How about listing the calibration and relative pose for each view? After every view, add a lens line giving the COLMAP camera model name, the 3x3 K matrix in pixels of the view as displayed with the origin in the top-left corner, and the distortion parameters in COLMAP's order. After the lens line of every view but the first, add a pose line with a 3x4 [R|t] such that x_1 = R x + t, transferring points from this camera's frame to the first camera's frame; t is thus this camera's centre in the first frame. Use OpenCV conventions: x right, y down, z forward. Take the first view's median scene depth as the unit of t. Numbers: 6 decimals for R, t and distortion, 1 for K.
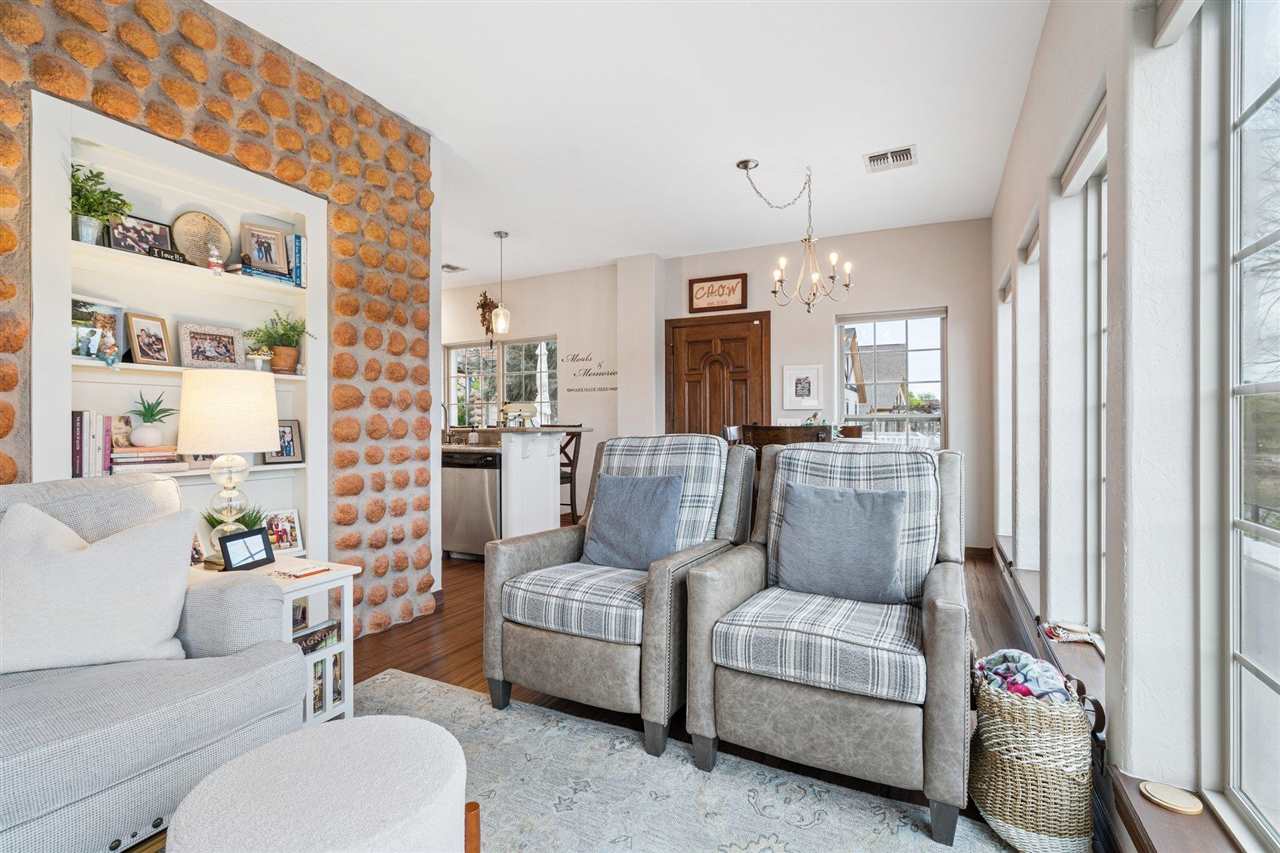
lens RADIAL K [[579.6, 0, 640.4], [0, 579.6, 424.0], [0, 0, 1]] dist [-0.002964, 0.001673]
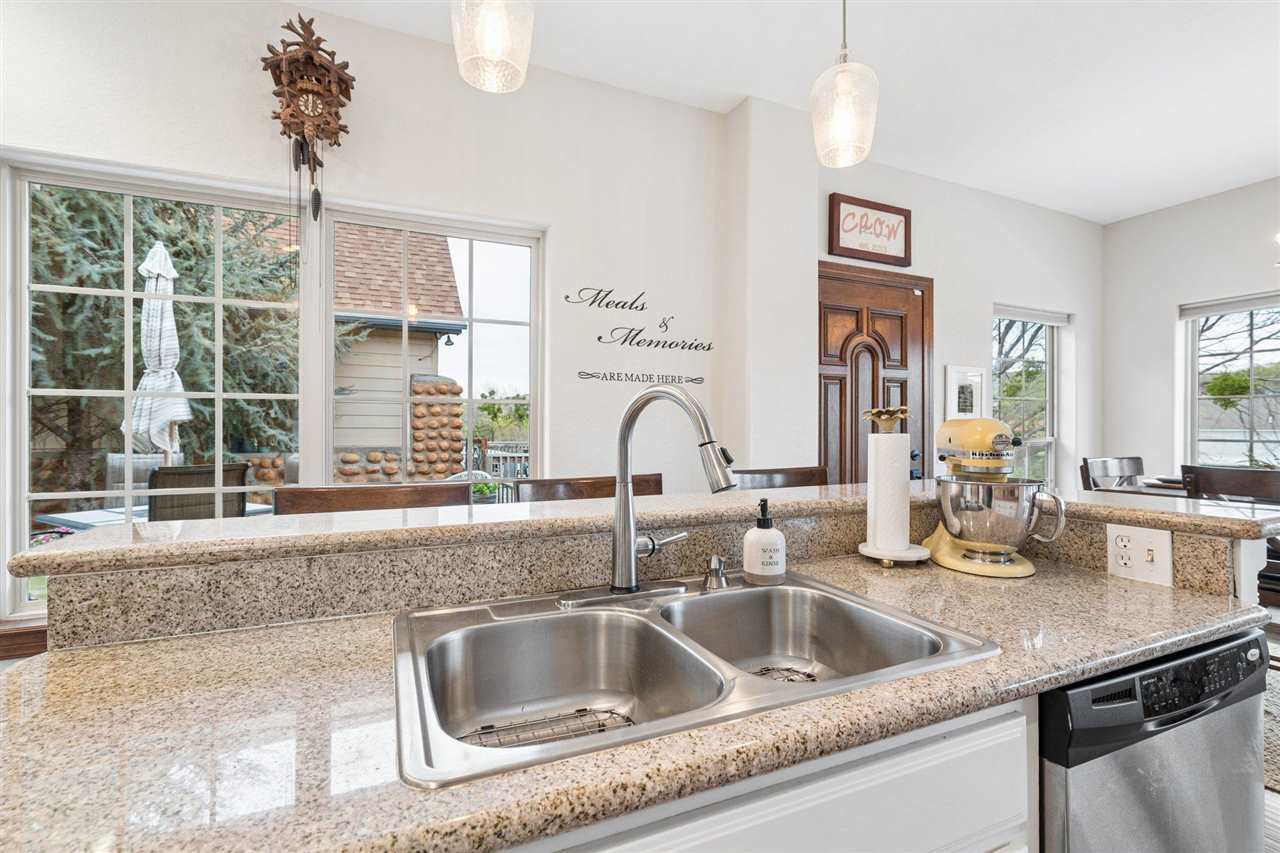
lens RADIAL K [[579.6, 0, 641.4], [0, 579.6, 426.2], [0, 0, 1]] dist [-0.002964, 0.001673]
pose [[0.623515, 0.005533, 0.781792, -0.465463], [-0.003401, 0.999985, -0.004365, -0.024220], [-0.781804, 0.000063, 0.623524, 0.810932]]
